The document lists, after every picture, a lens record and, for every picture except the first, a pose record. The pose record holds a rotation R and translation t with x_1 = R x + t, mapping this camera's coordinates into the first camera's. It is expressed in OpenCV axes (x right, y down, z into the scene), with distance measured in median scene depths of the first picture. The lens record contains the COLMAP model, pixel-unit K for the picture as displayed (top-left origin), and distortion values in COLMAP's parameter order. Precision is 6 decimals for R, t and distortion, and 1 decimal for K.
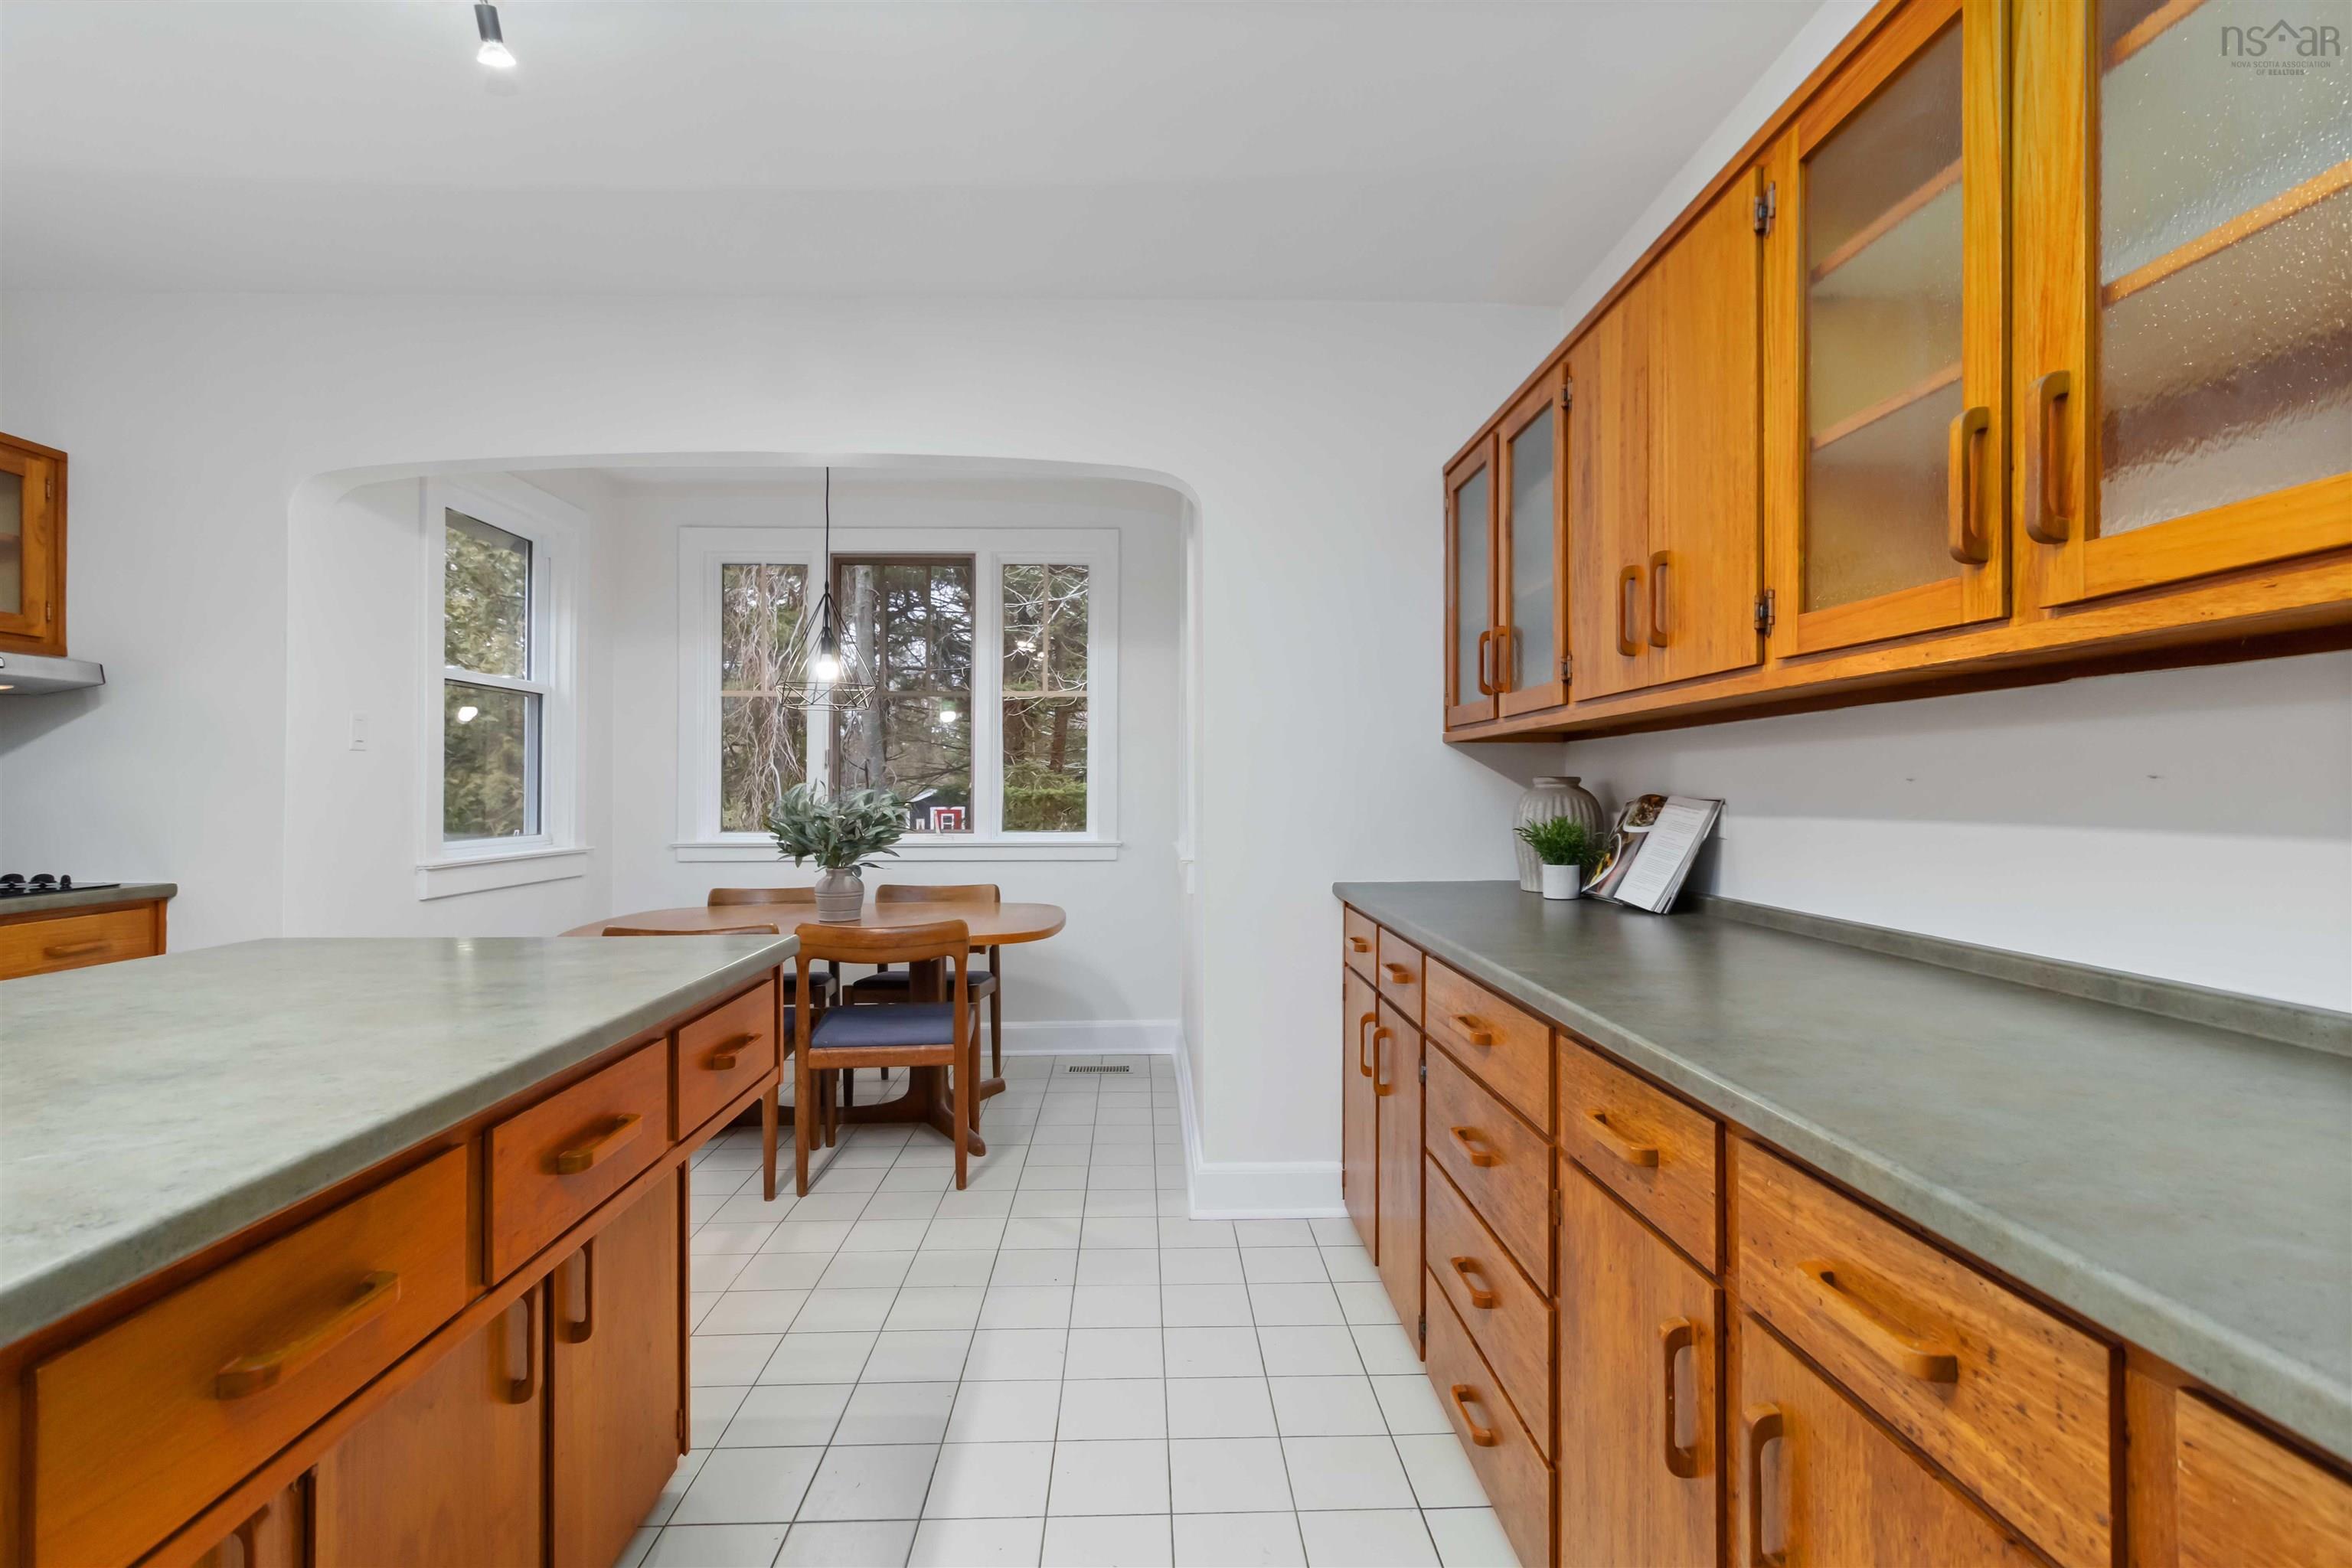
lens RADIAL K [[1099.2, 0, 1171.2], [0, 1099.2, 787.4], [0, 0, 1]] dist [-0.002433, 0.001426]
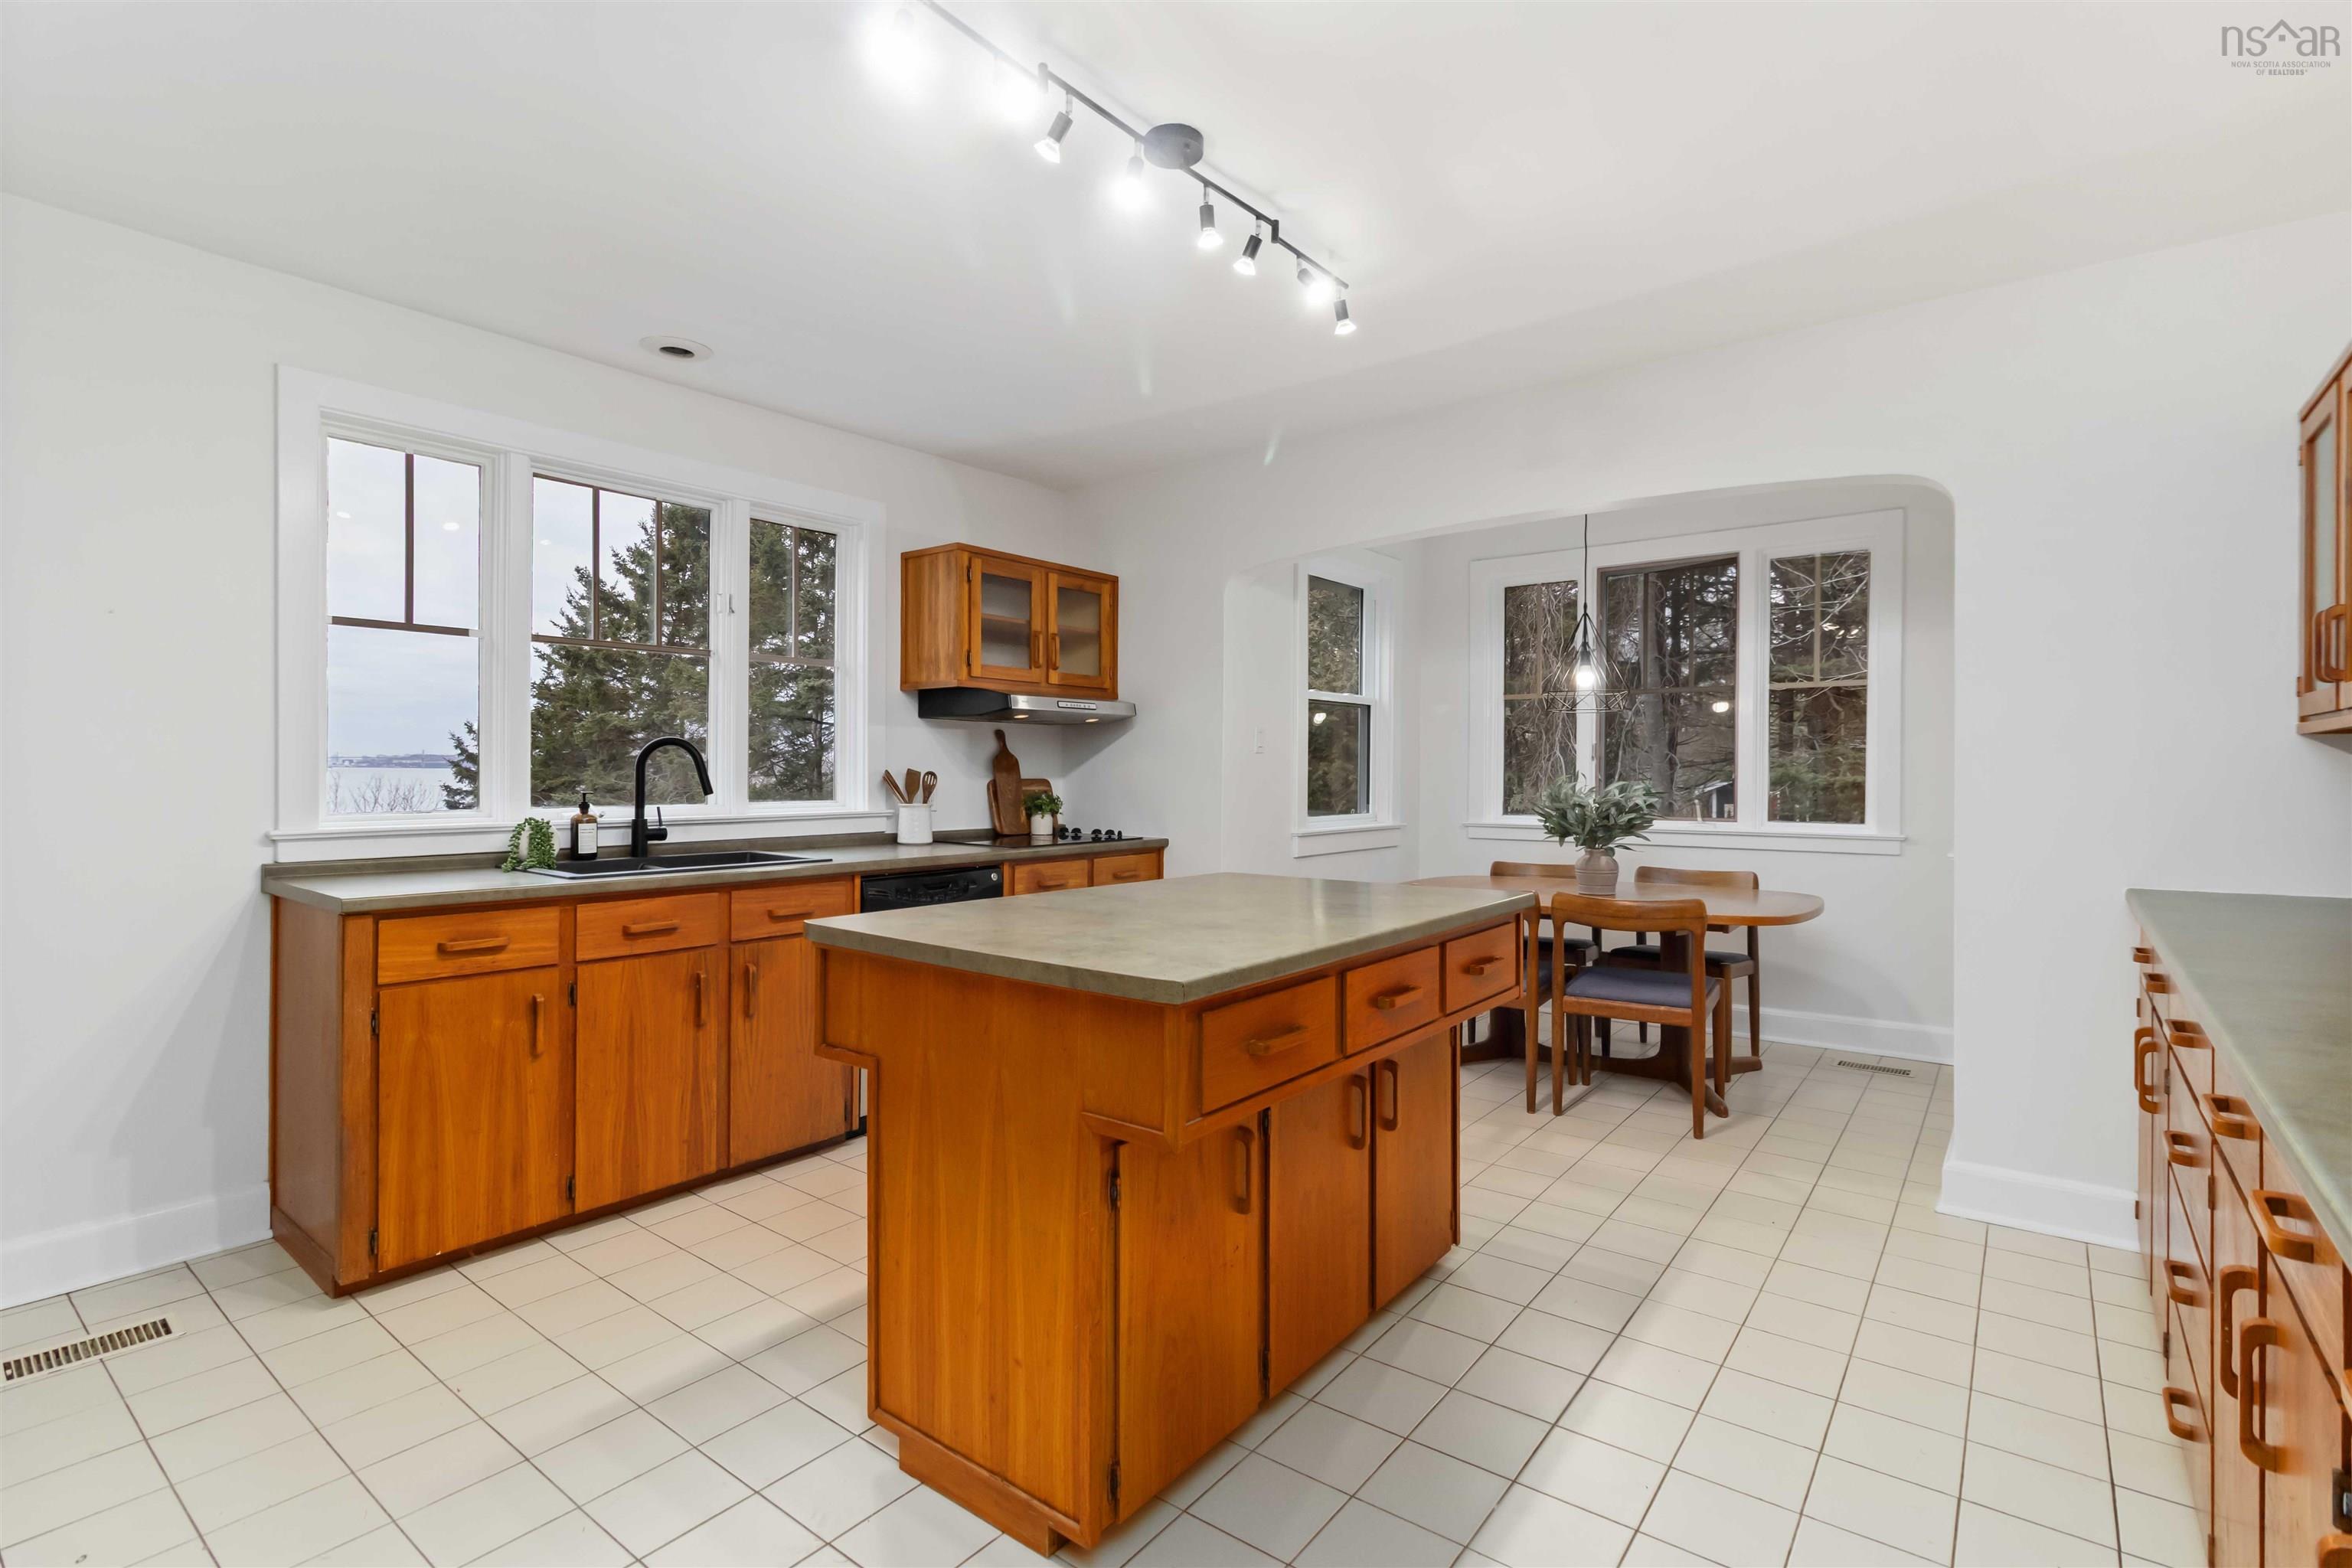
lens RADIAL K [[1099.2, 0, 1174.6], [0, 1099.2, 776.3], [0, 0, 1]] dist [-0.002433, 0.001426]
pose [[0.767370, 0.004358, -0.641189, 0.108499], [-0.000223, 0.999979, 0.006529, -0.011415], [0.641204, -0.004867, 0.767355, -0.189444]]
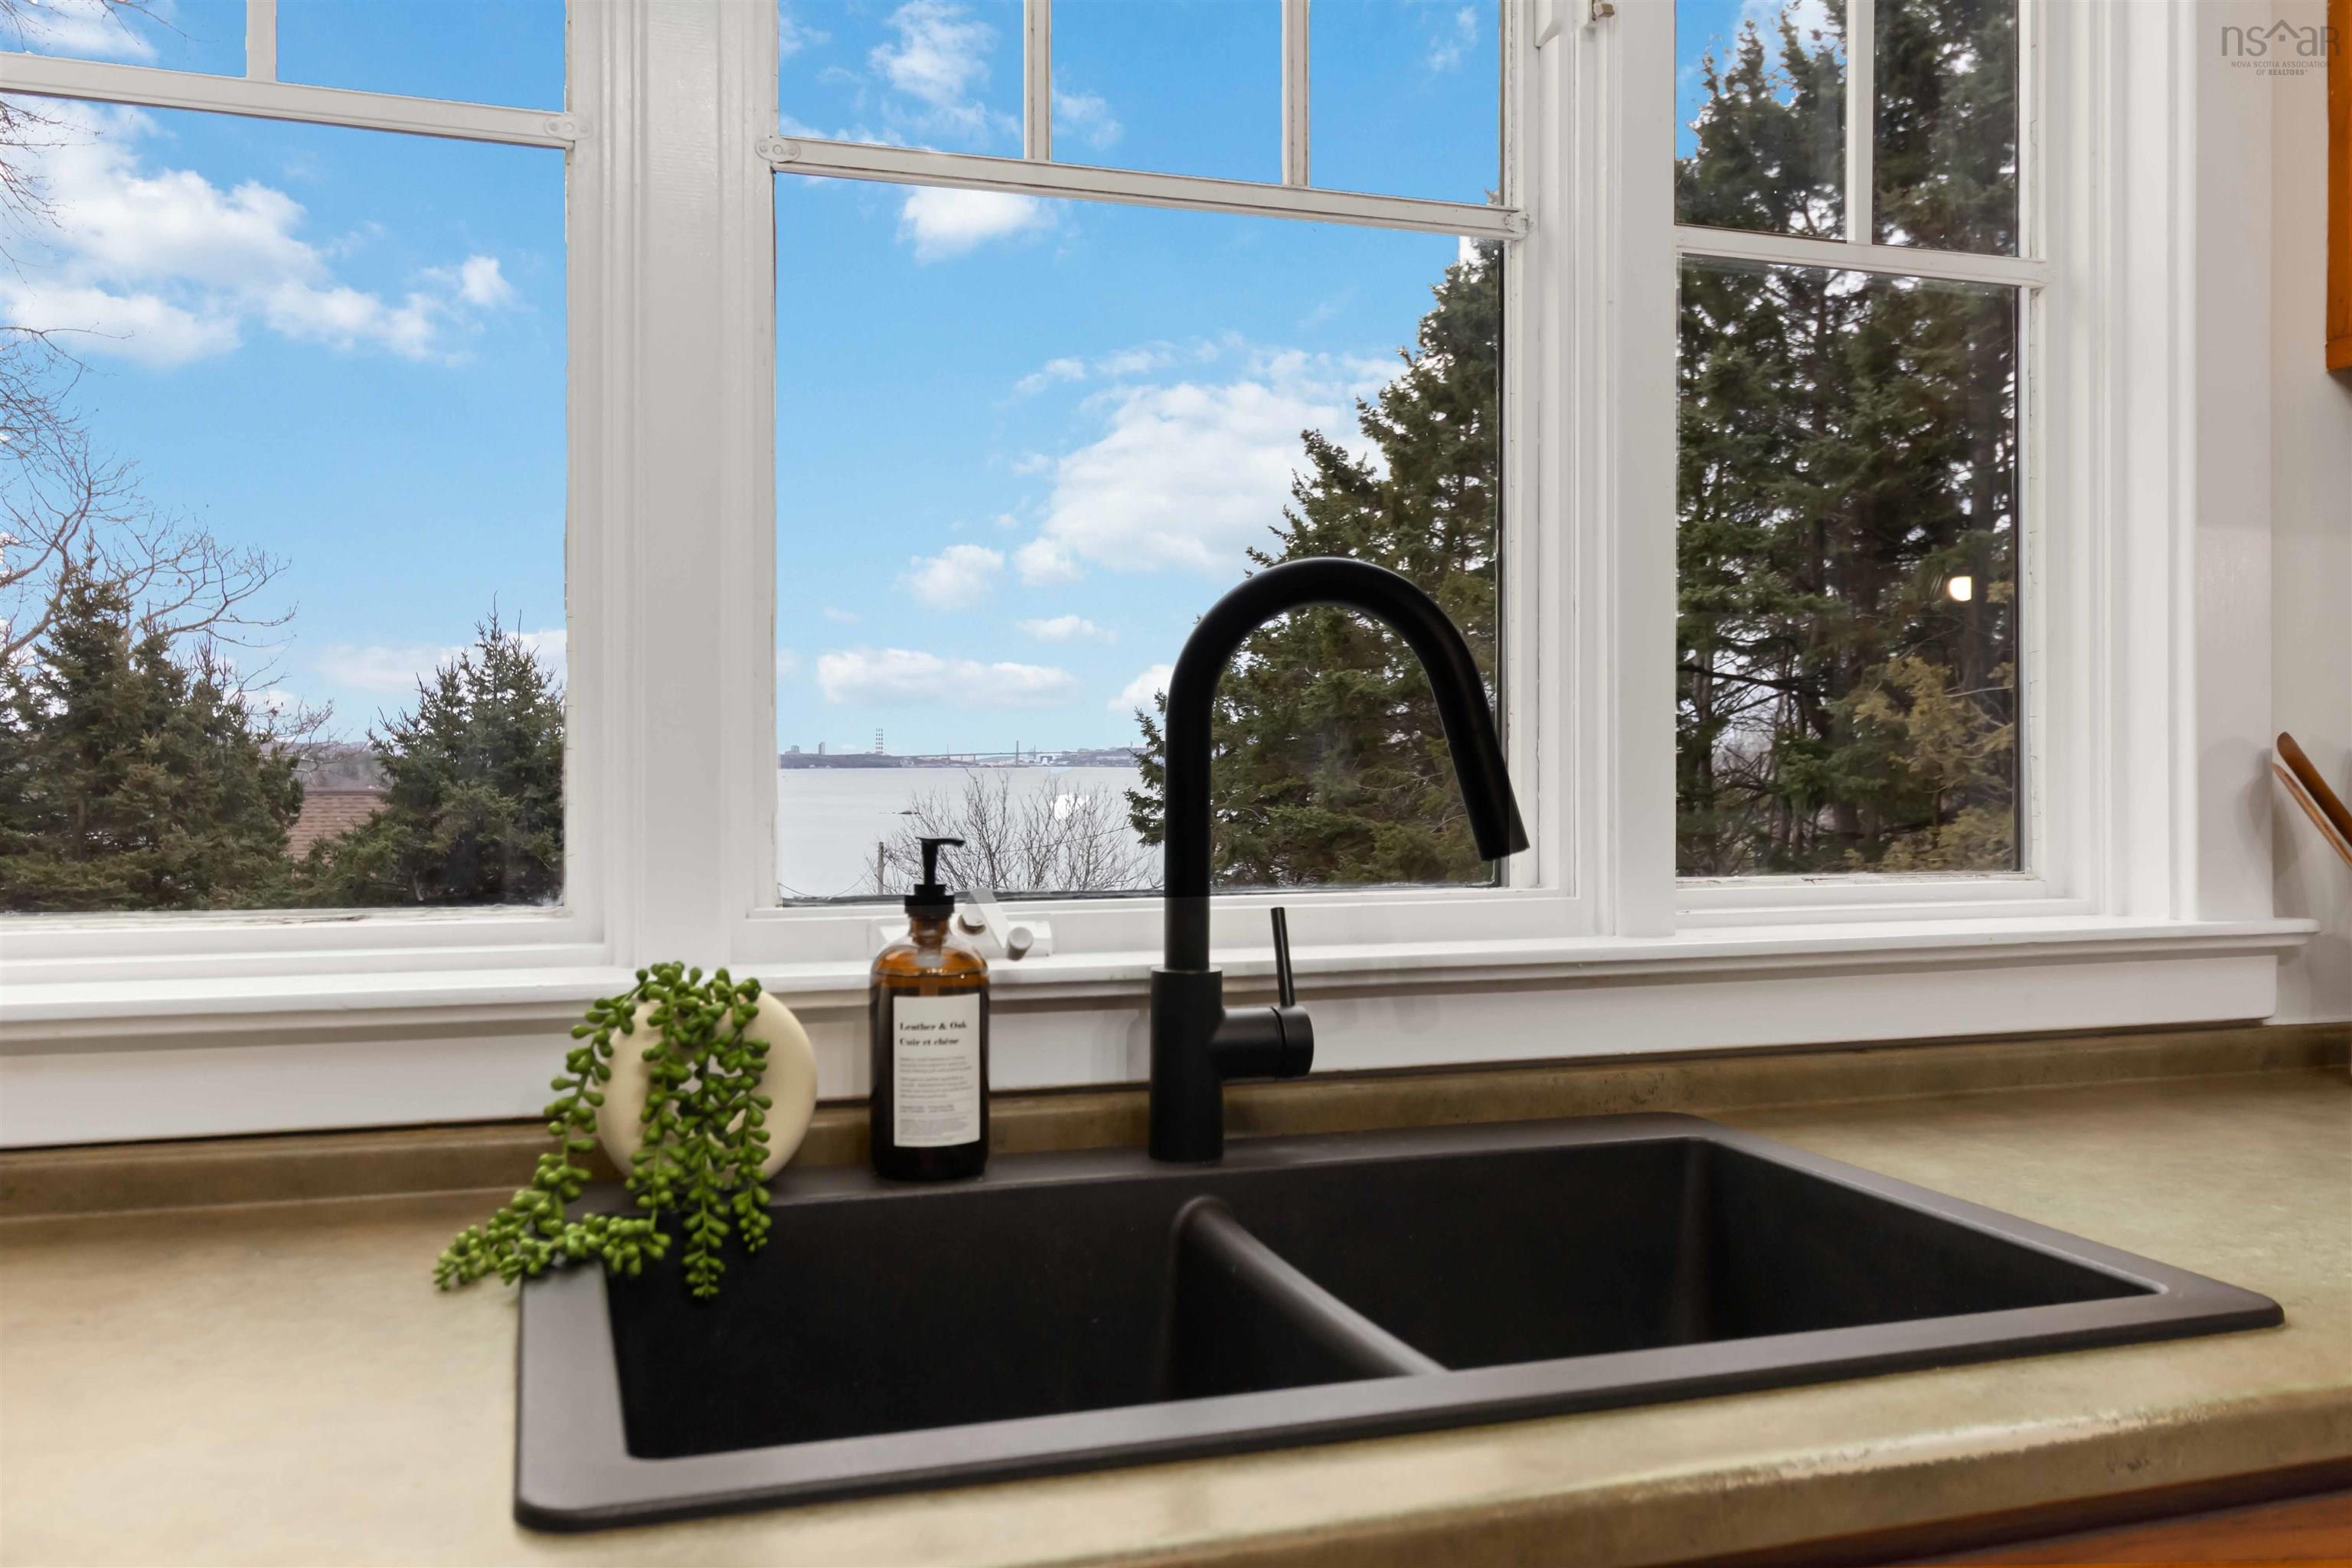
lens RADIAL K [[1875.9, 0, 1164.5], [0, 1875.9, 786.7], [0, 0, 1]] dist [0.009972, 0.008478]
pose [[0.287881, 0.008286, -0.957630, -0.574710], [0.003976, 0.999944, 0.009847, -0.003481], [0.957658, -0.006642, 0.287832, 0.162718]]
